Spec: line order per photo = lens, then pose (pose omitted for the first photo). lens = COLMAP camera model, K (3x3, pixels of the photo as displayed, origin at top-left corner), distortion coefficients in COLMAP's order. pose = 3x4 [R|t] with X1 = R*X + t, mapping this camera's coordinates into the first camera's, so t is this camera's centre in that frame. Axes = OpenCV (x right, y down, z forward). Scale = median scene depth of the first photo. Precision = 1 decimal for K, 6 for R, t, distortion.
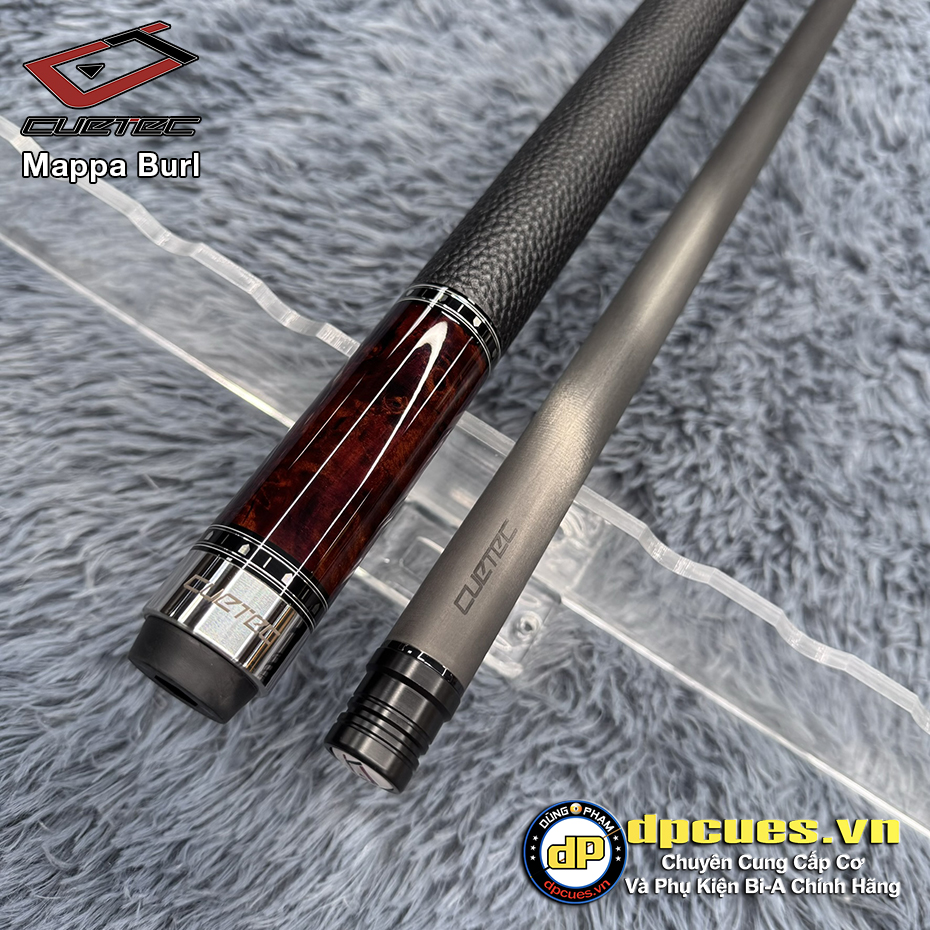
lens RADIAL K [[957.3, 0, 465.0], [0, 957.3, 465.0], [0, 0, 1]] dist [0.172633, -0.291369]
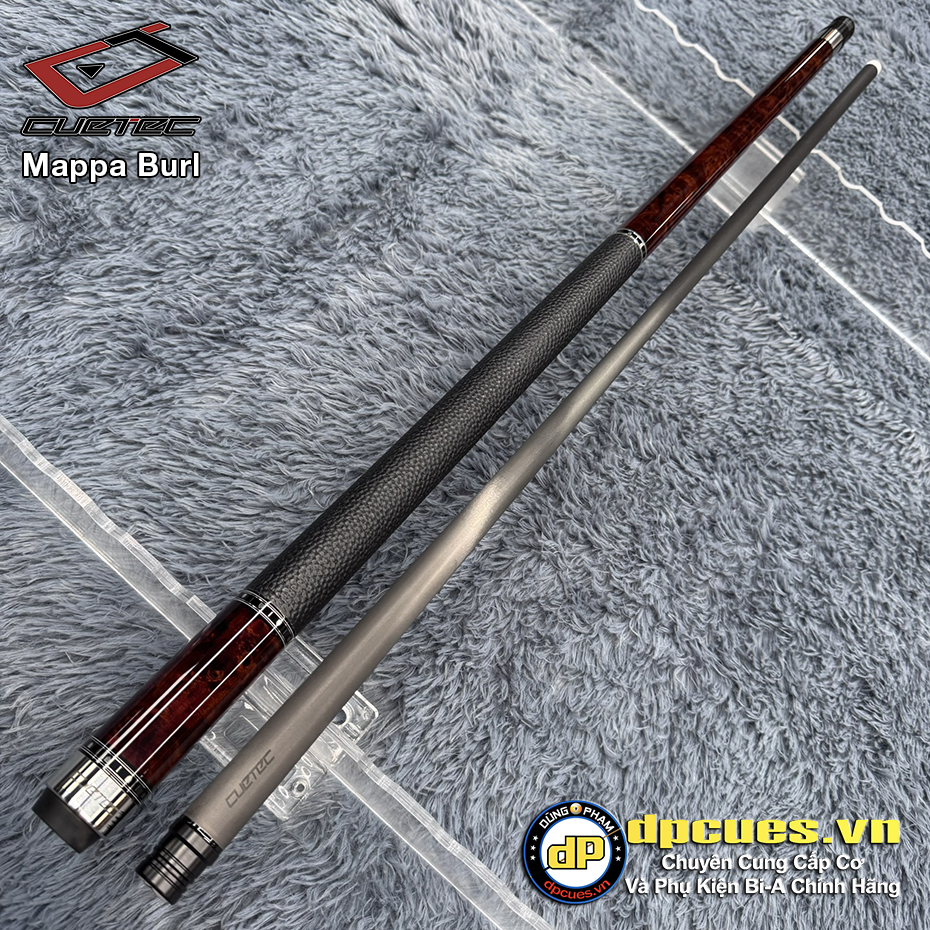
lens RADIAL K [[957.3, 0, 465.0], [0, 957.3, 465.0], [0, 0, 1]] dist [0.172633, -0.291369]
pose [[0.984030, 0.172332, 0.044566, 0.172731], [-0.171889, 0.985022, -0.013617, -0.374241], [-0.046245, 0.005739, 0.998914, -0.581828]]
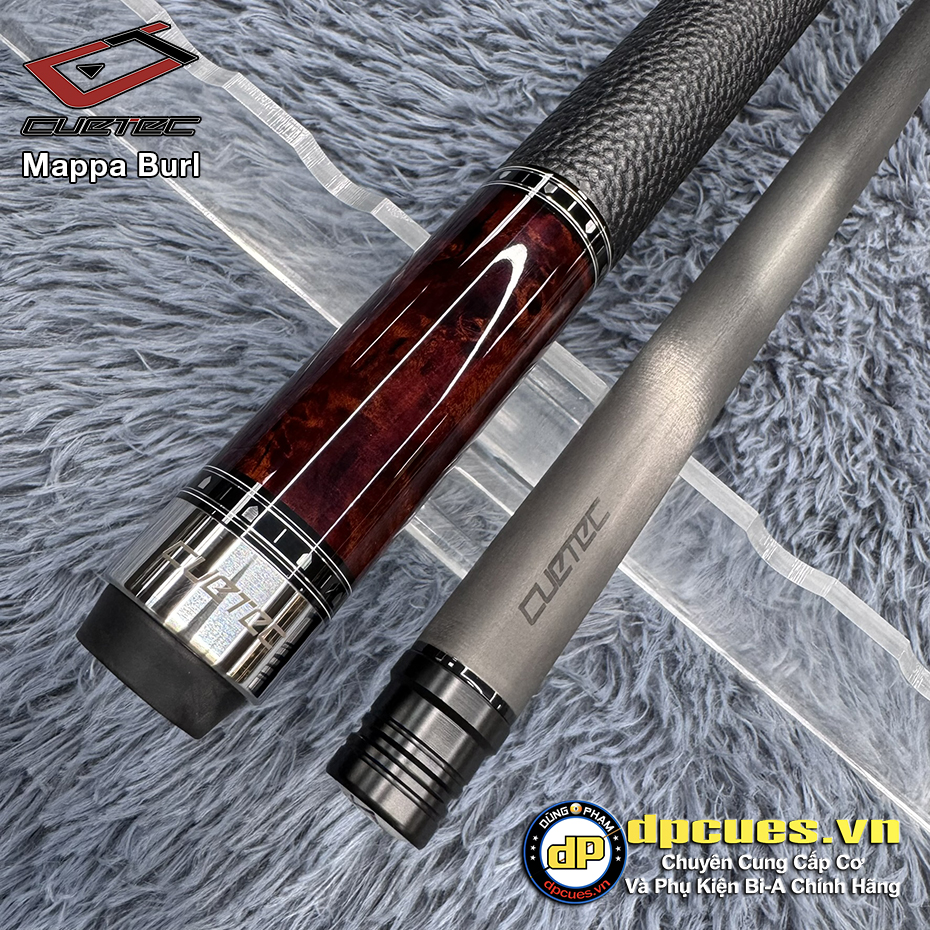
lens RADIAL K [[906.6, 0, 460.3], [0, 906.6, 392.1], [0, 0, 1]] dist [0.034728, 0.017360]
pose [[0.990699, 0.135234, 0.015051, -0.066958], [-0.135986, 0.987876, 0.074892, -0.050391], [-0.004741, -0.076243, 0.997078, 0.234871]]
